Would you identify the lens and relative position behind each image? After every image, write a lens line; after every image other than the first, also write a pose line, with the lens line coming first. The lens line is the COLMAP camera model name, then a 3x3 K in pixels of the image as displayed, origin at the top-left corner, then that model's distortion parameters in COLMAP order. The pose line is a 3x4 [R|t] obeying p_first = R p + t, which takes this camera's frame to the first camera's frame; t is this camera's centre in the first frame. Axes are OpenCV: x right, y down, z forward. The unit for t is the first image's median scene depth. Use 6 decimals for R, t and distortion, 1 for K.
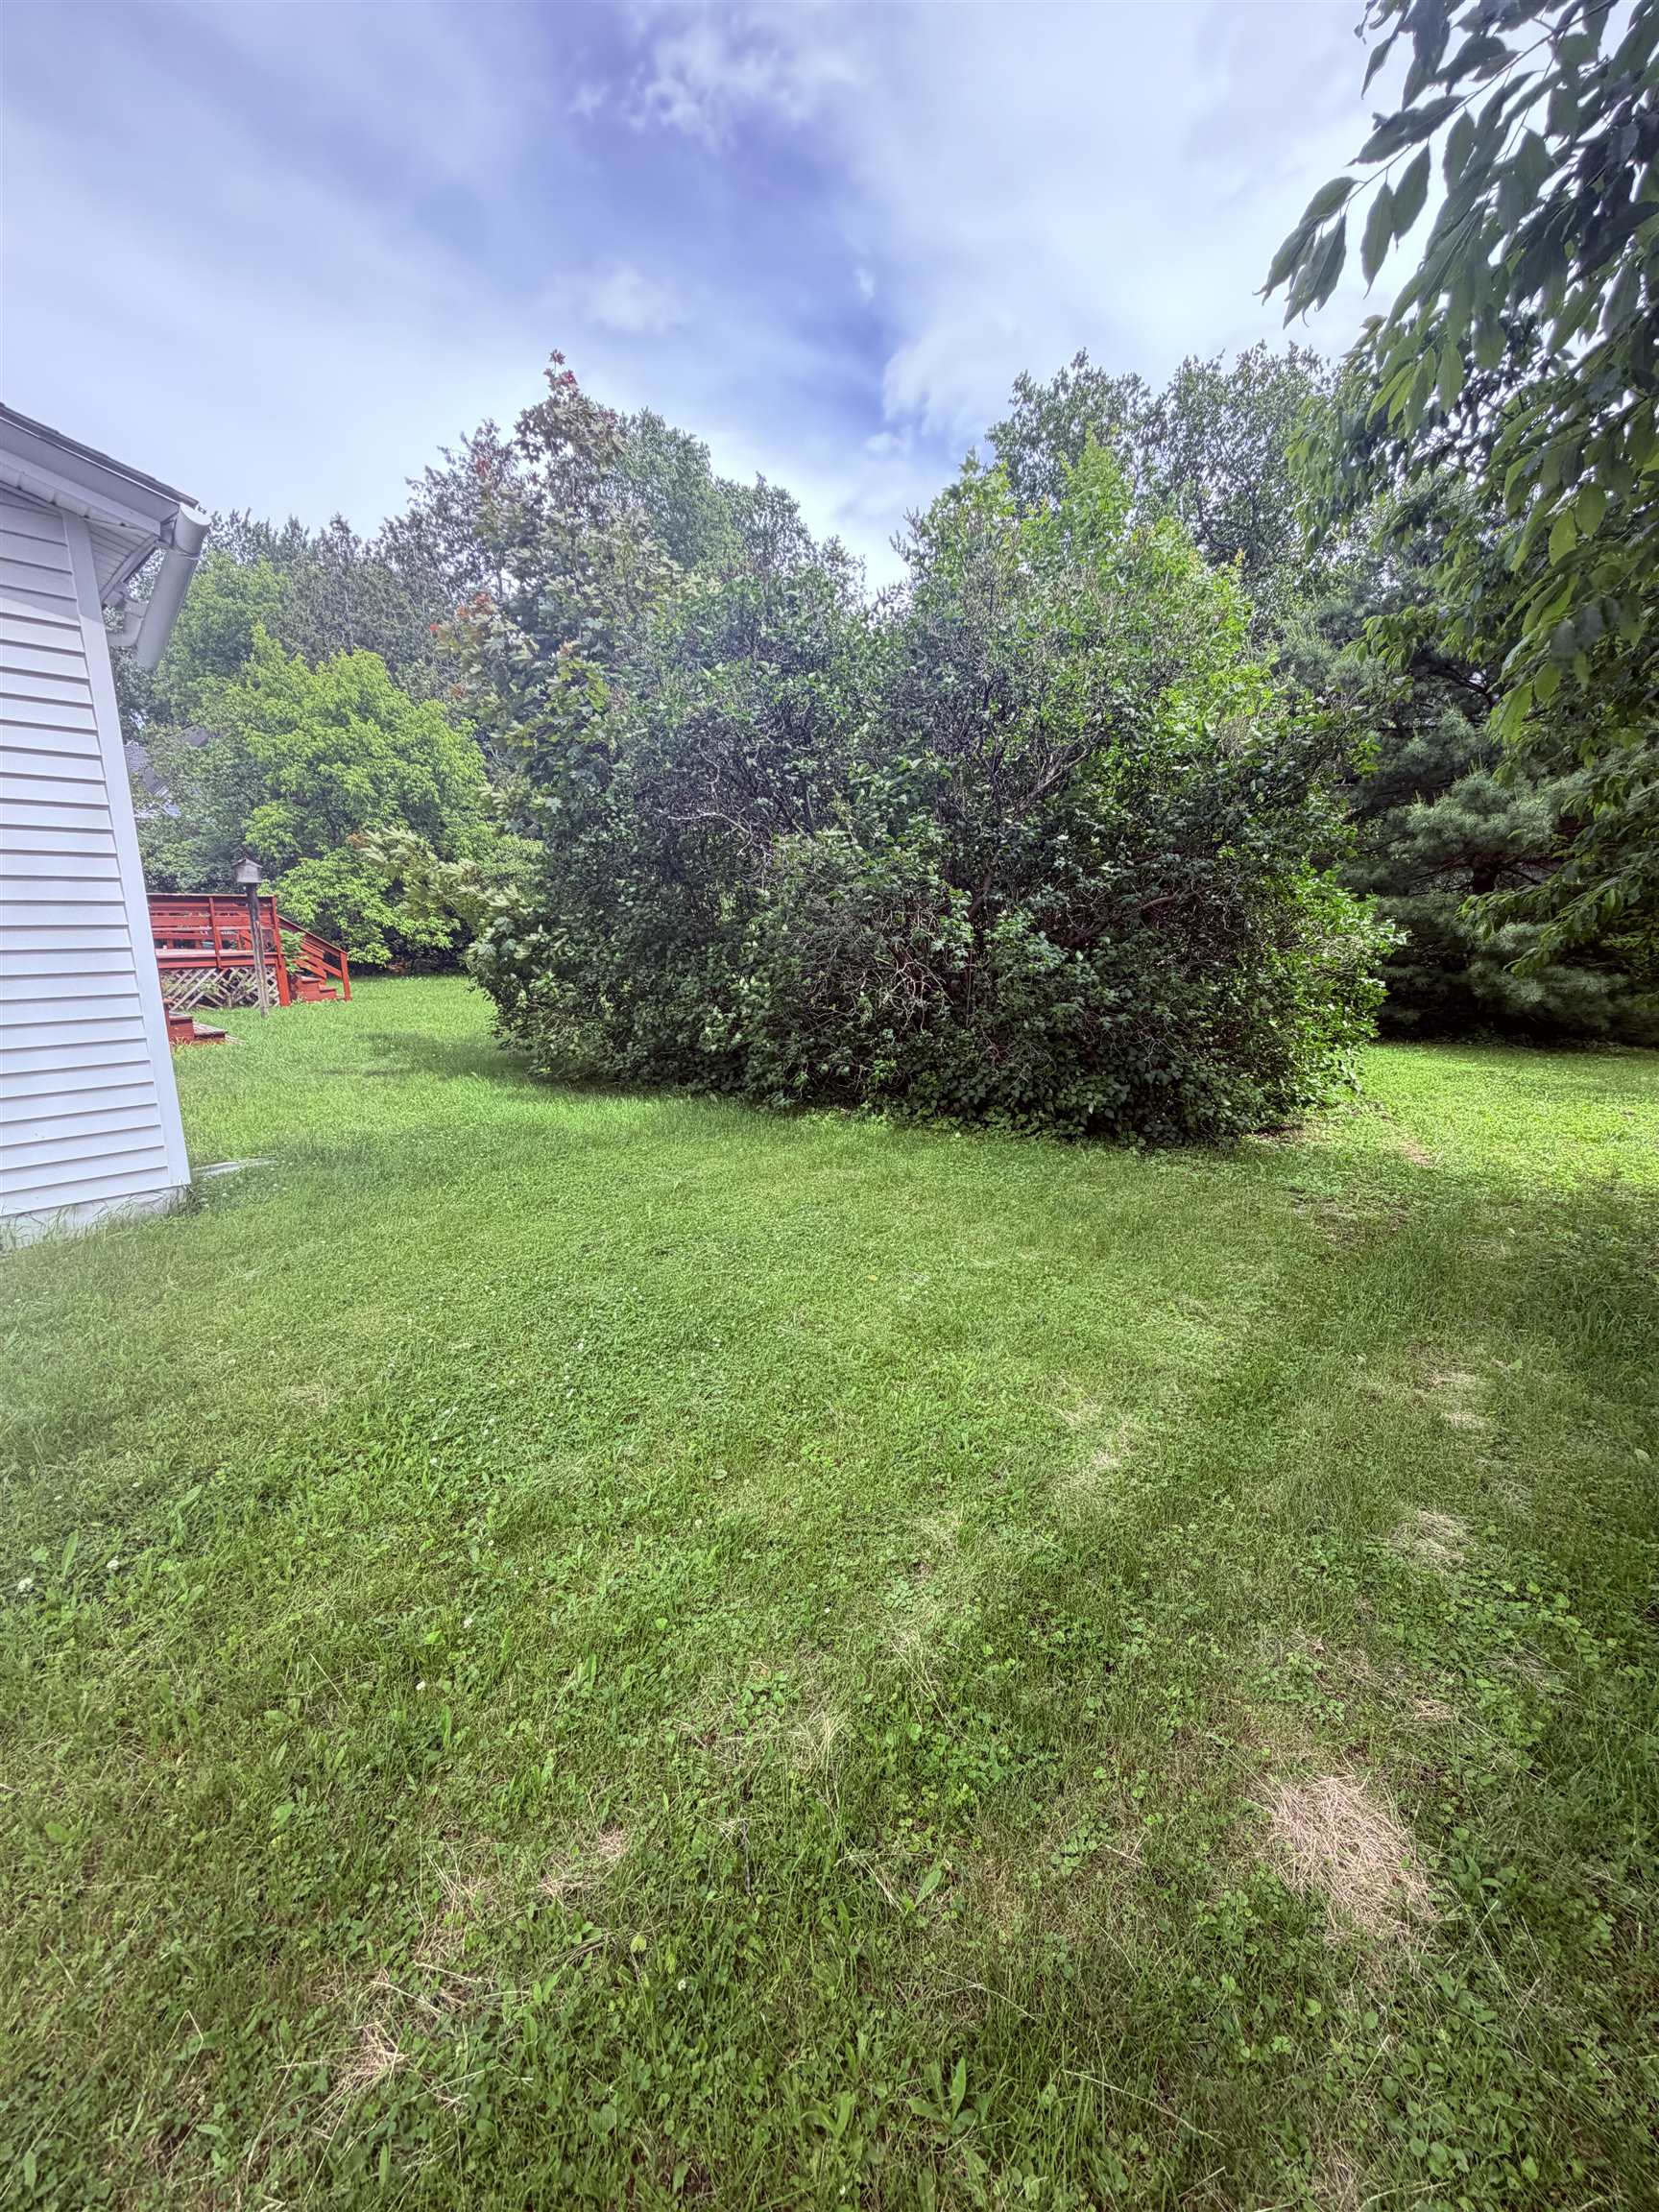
lens RADIAL K [[889.1, 0, 817.9], [0, 889.1, 1106.0], [0, 0, 1]] dist [0.001496, 0.000072]
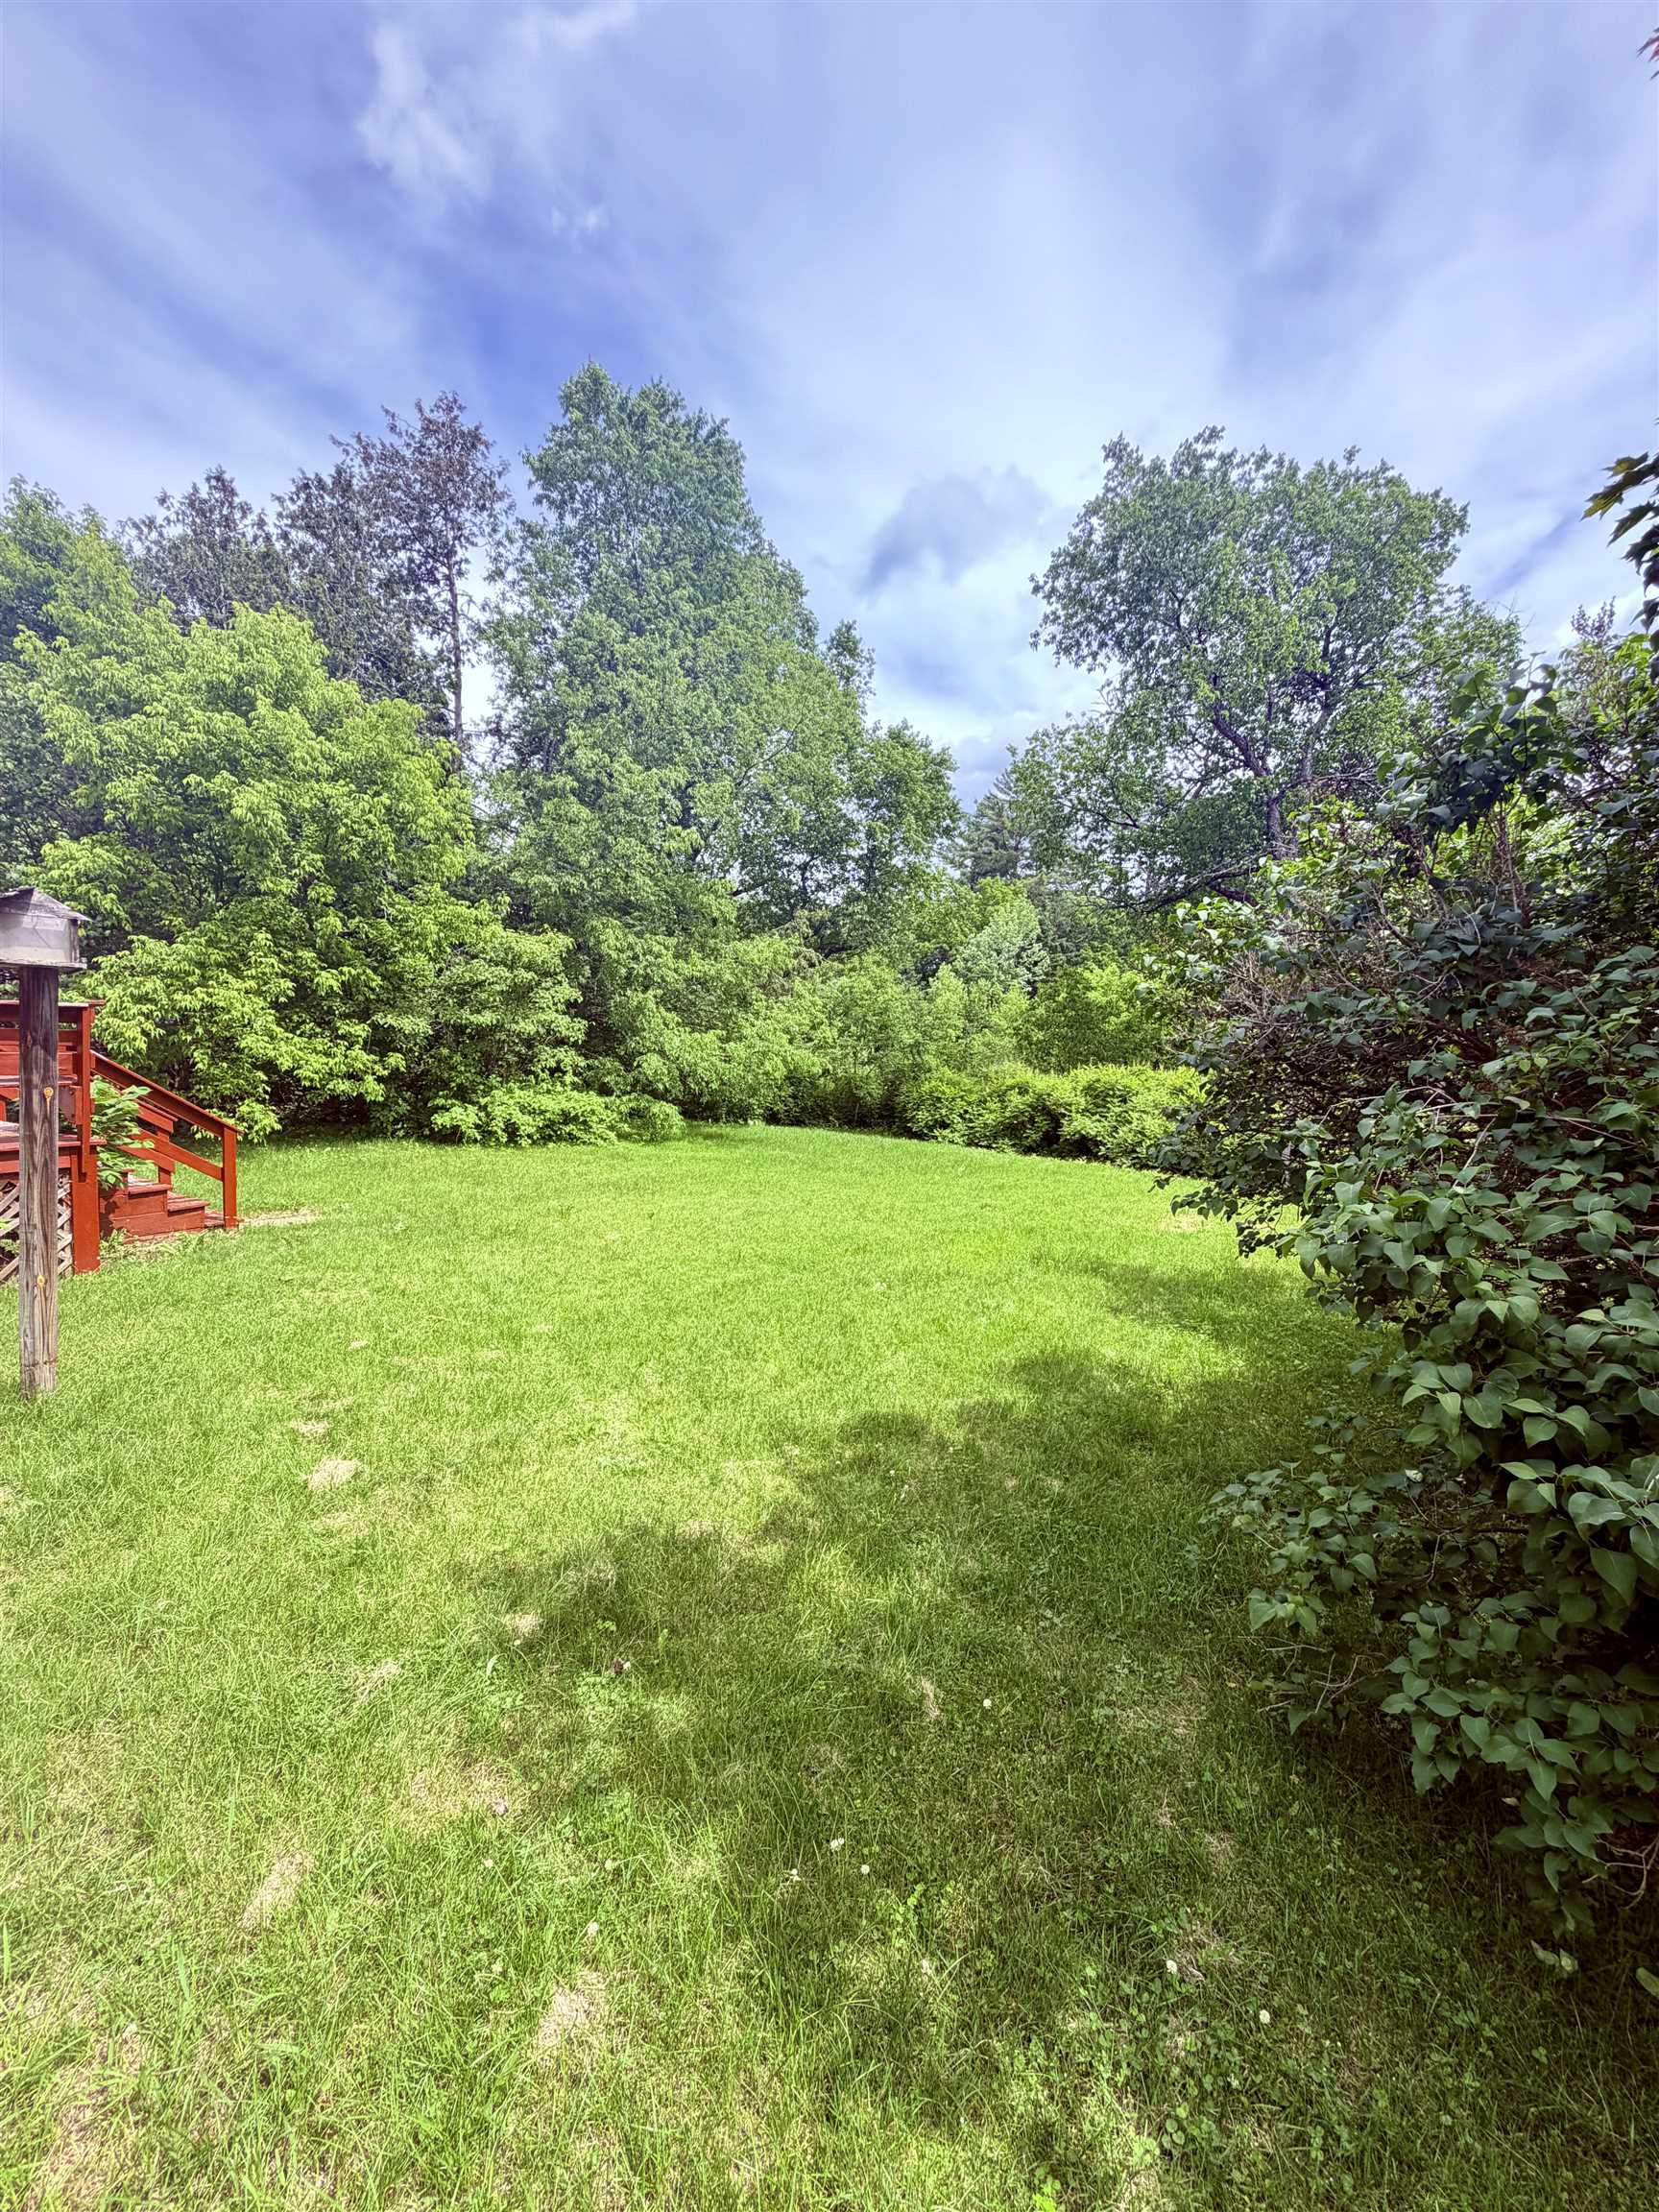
lens RADIAL K [[889.1, 0, 774.9], [0, 889.1, 1090.6], [0, 0, 1]] dist [0.001496, 0.000072]
pose [[0.984023, 0.028426, 0.175760, -0.281558], [-0.000473, 0.987586, -0.157077, -0.099846], [-0.178043, 0.154484, 0.971821, 0.410781]]
